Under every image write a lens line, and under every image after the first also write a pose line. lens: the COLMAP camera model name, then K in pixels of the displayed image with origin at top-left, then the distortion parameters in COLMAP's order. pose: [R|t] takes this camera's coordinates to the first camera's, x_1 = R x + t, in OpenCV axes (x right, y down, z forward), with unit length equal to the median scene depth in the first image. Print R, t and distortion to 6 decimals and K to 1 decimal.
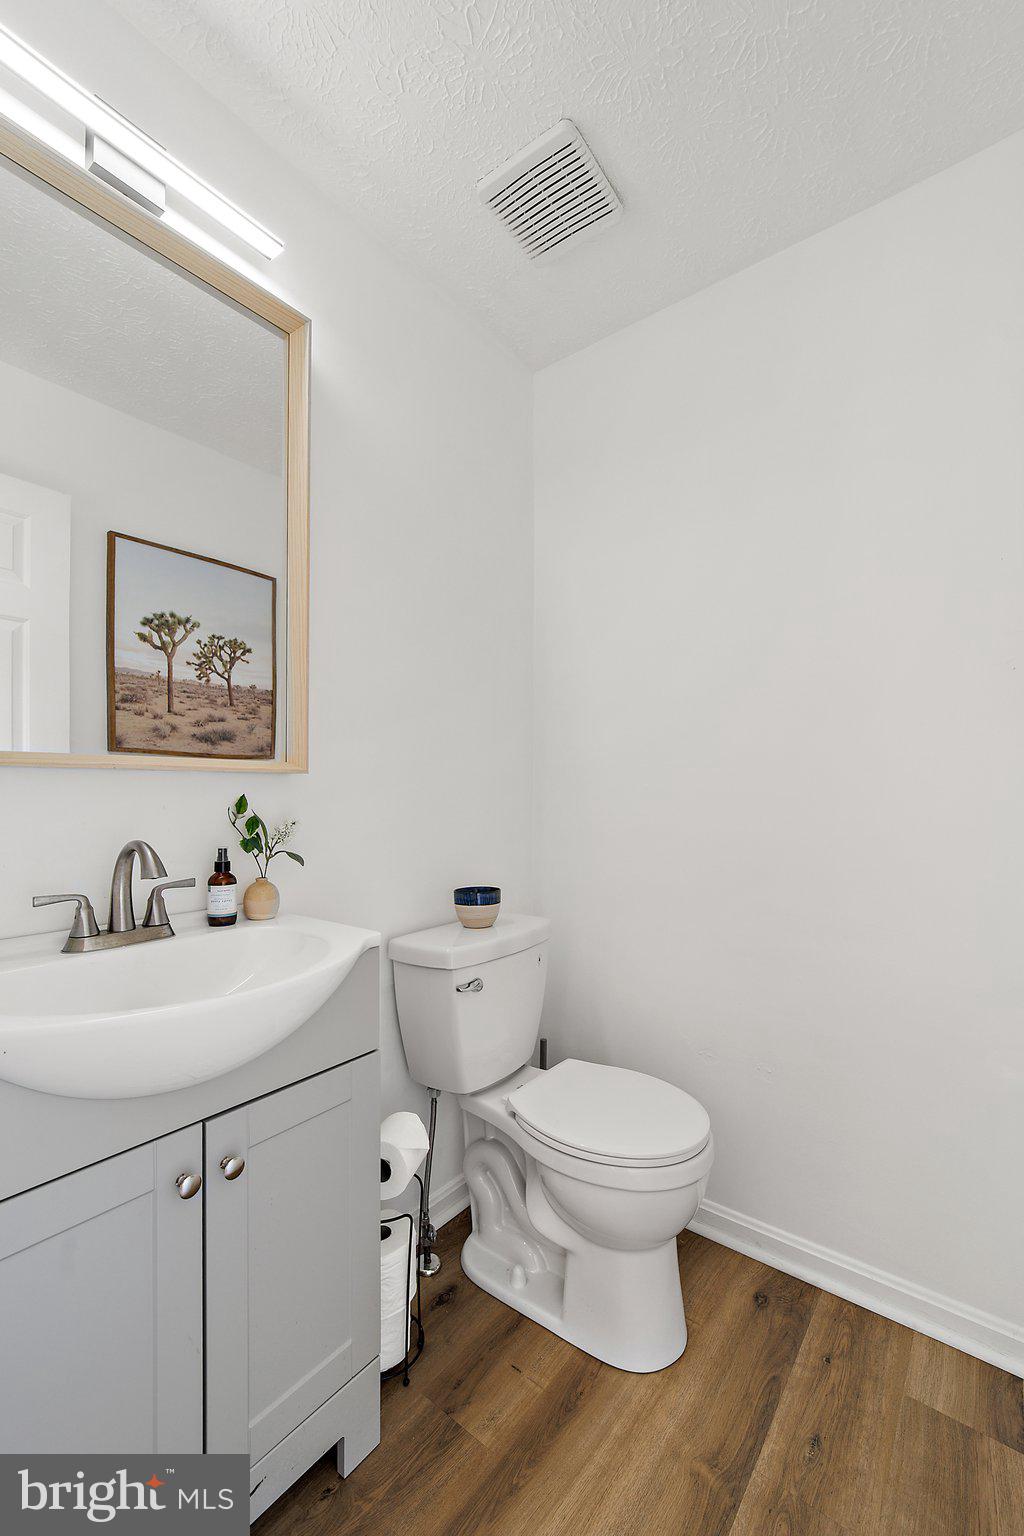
lens RADIAL K [[638.8, 0, 563.3], [0, 638.8, 758.7], [0, 0, 1]] dist [-0.000449, -0.000030]
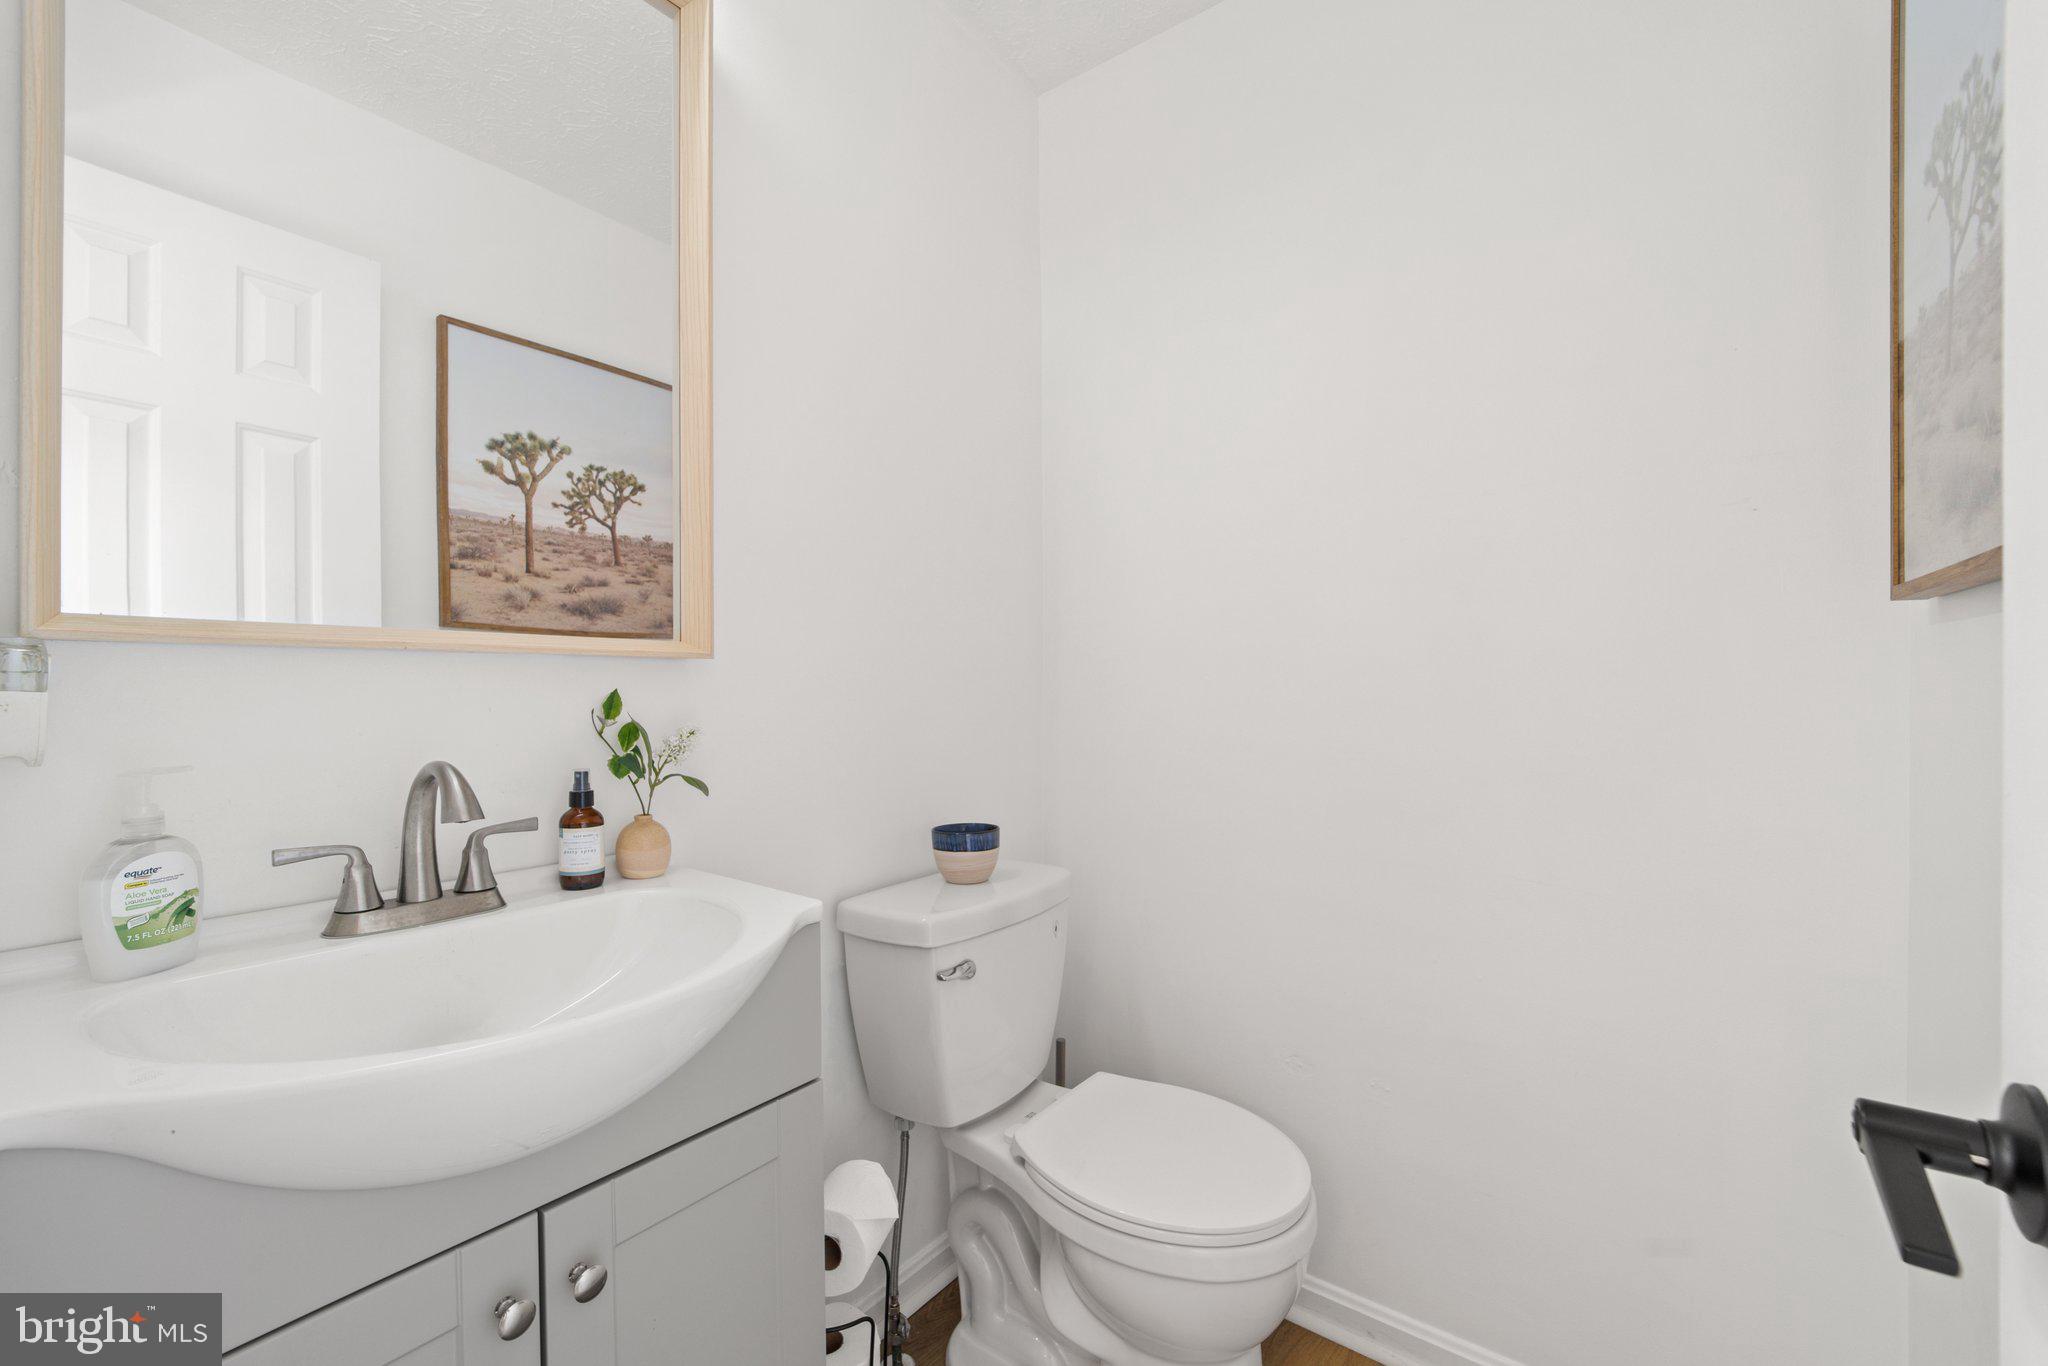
lens RADIAL K [[835.5, 0, 1067.0], [0, 835.5, 680.3], [0, 0, 1]] dist [-0.000423, -0.000421]
pose [[0.999994, 0.002699, -0.002075, -0.027811], [-0.002602, 0.998950, 0.045745, 0.005370], [0.002196, -0.045739, 0.998951, 0.127039]]
